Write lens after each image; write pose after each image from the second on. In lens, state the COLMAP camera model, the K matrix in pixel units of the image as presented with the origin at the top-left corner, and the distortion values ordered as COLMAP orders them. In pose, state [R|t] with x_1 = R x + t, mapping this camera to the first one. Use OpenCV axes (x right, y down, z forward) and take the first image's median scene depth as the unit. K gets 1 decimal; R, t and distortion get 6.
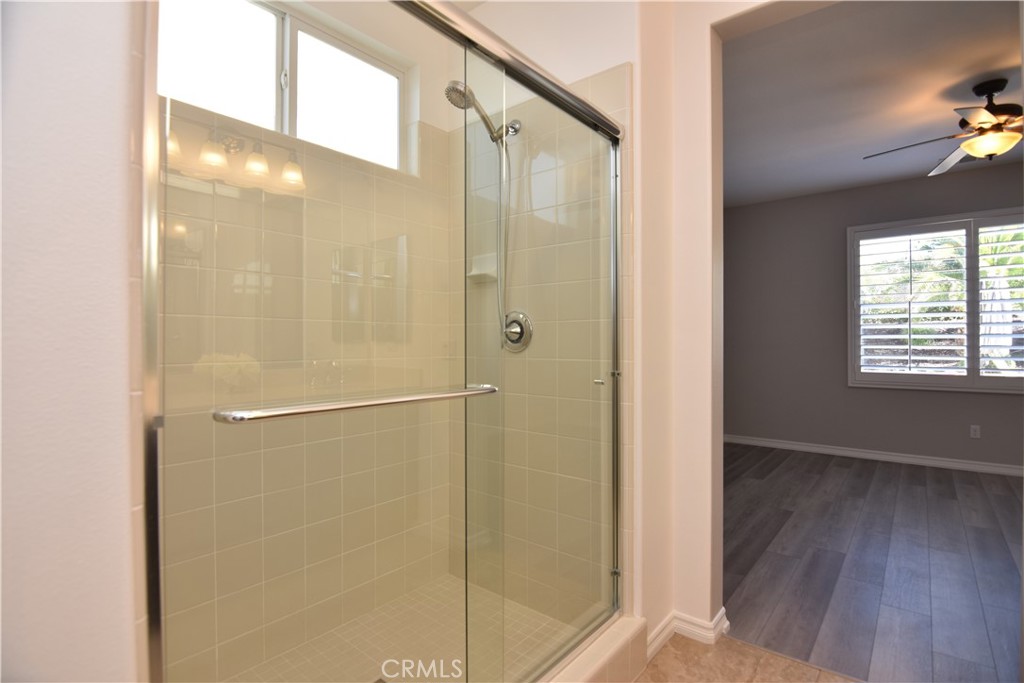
lens RADIAL K [[503.5, 0, 510.8], [0, 503.5, 338.5], [0, 0, 1]] dist [-0.018528, -0.001745]
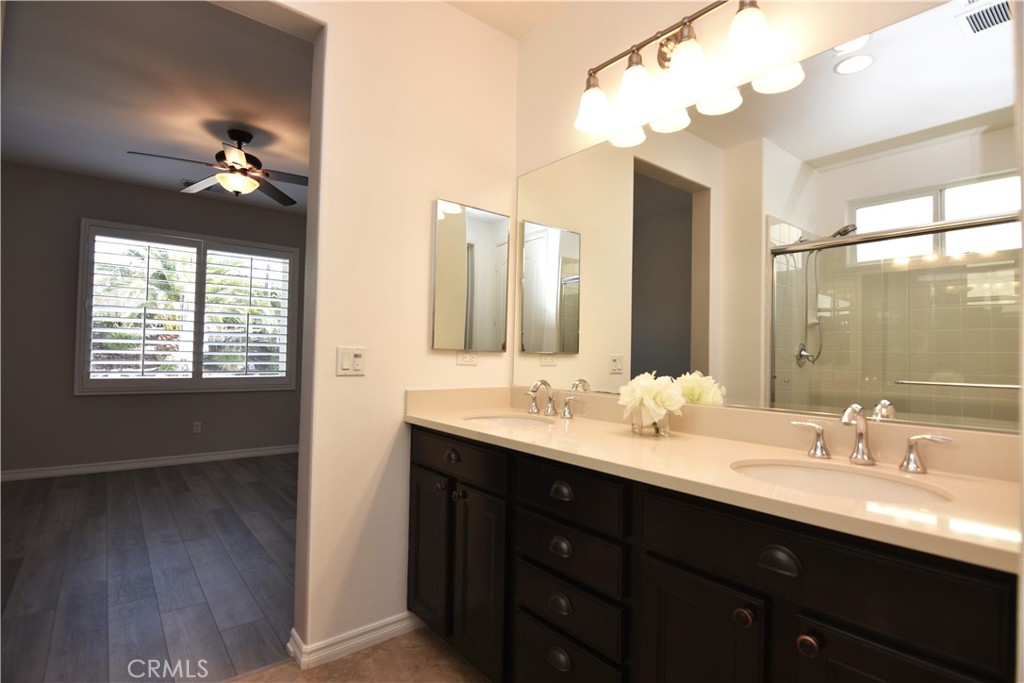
lens RADIAL K [[503.5, 0, 516.6], [0, 503.5, 342.8], [0, 0, 1]] dist [-0.018528, -0.001745]
pose [[0.184450, 0.026877, 0.982474, -0.068535], [-0.026300, 0.999403, -0.022403, 0.001001], [-0.982490, -0.021707, 0.185047, 0.089242]]
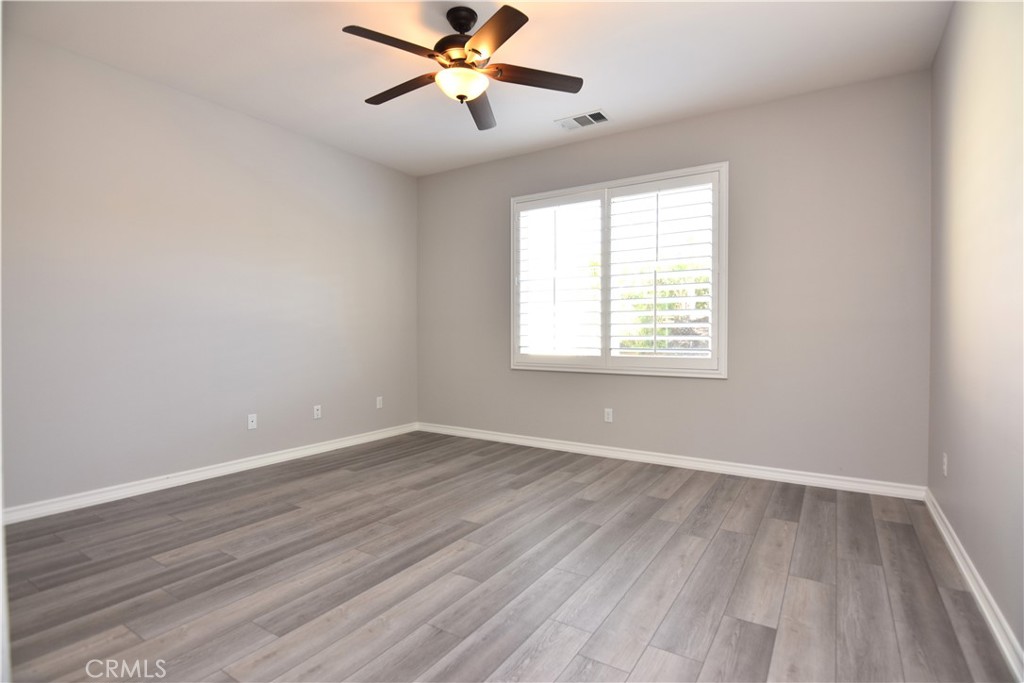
lens RADIAL K [[503.5, 0, 517.2], [0, 503.5, 342.4], [0, 0, 1]] dist [-0.018528, -0.001745]
pose [[0.994032, -0.001718, 0.109079, 0.820746], [-0.001566, 0.999548, 0.030018, 0.025206], [-0.109081, -0.030010, 0.993580, 0.082265]]
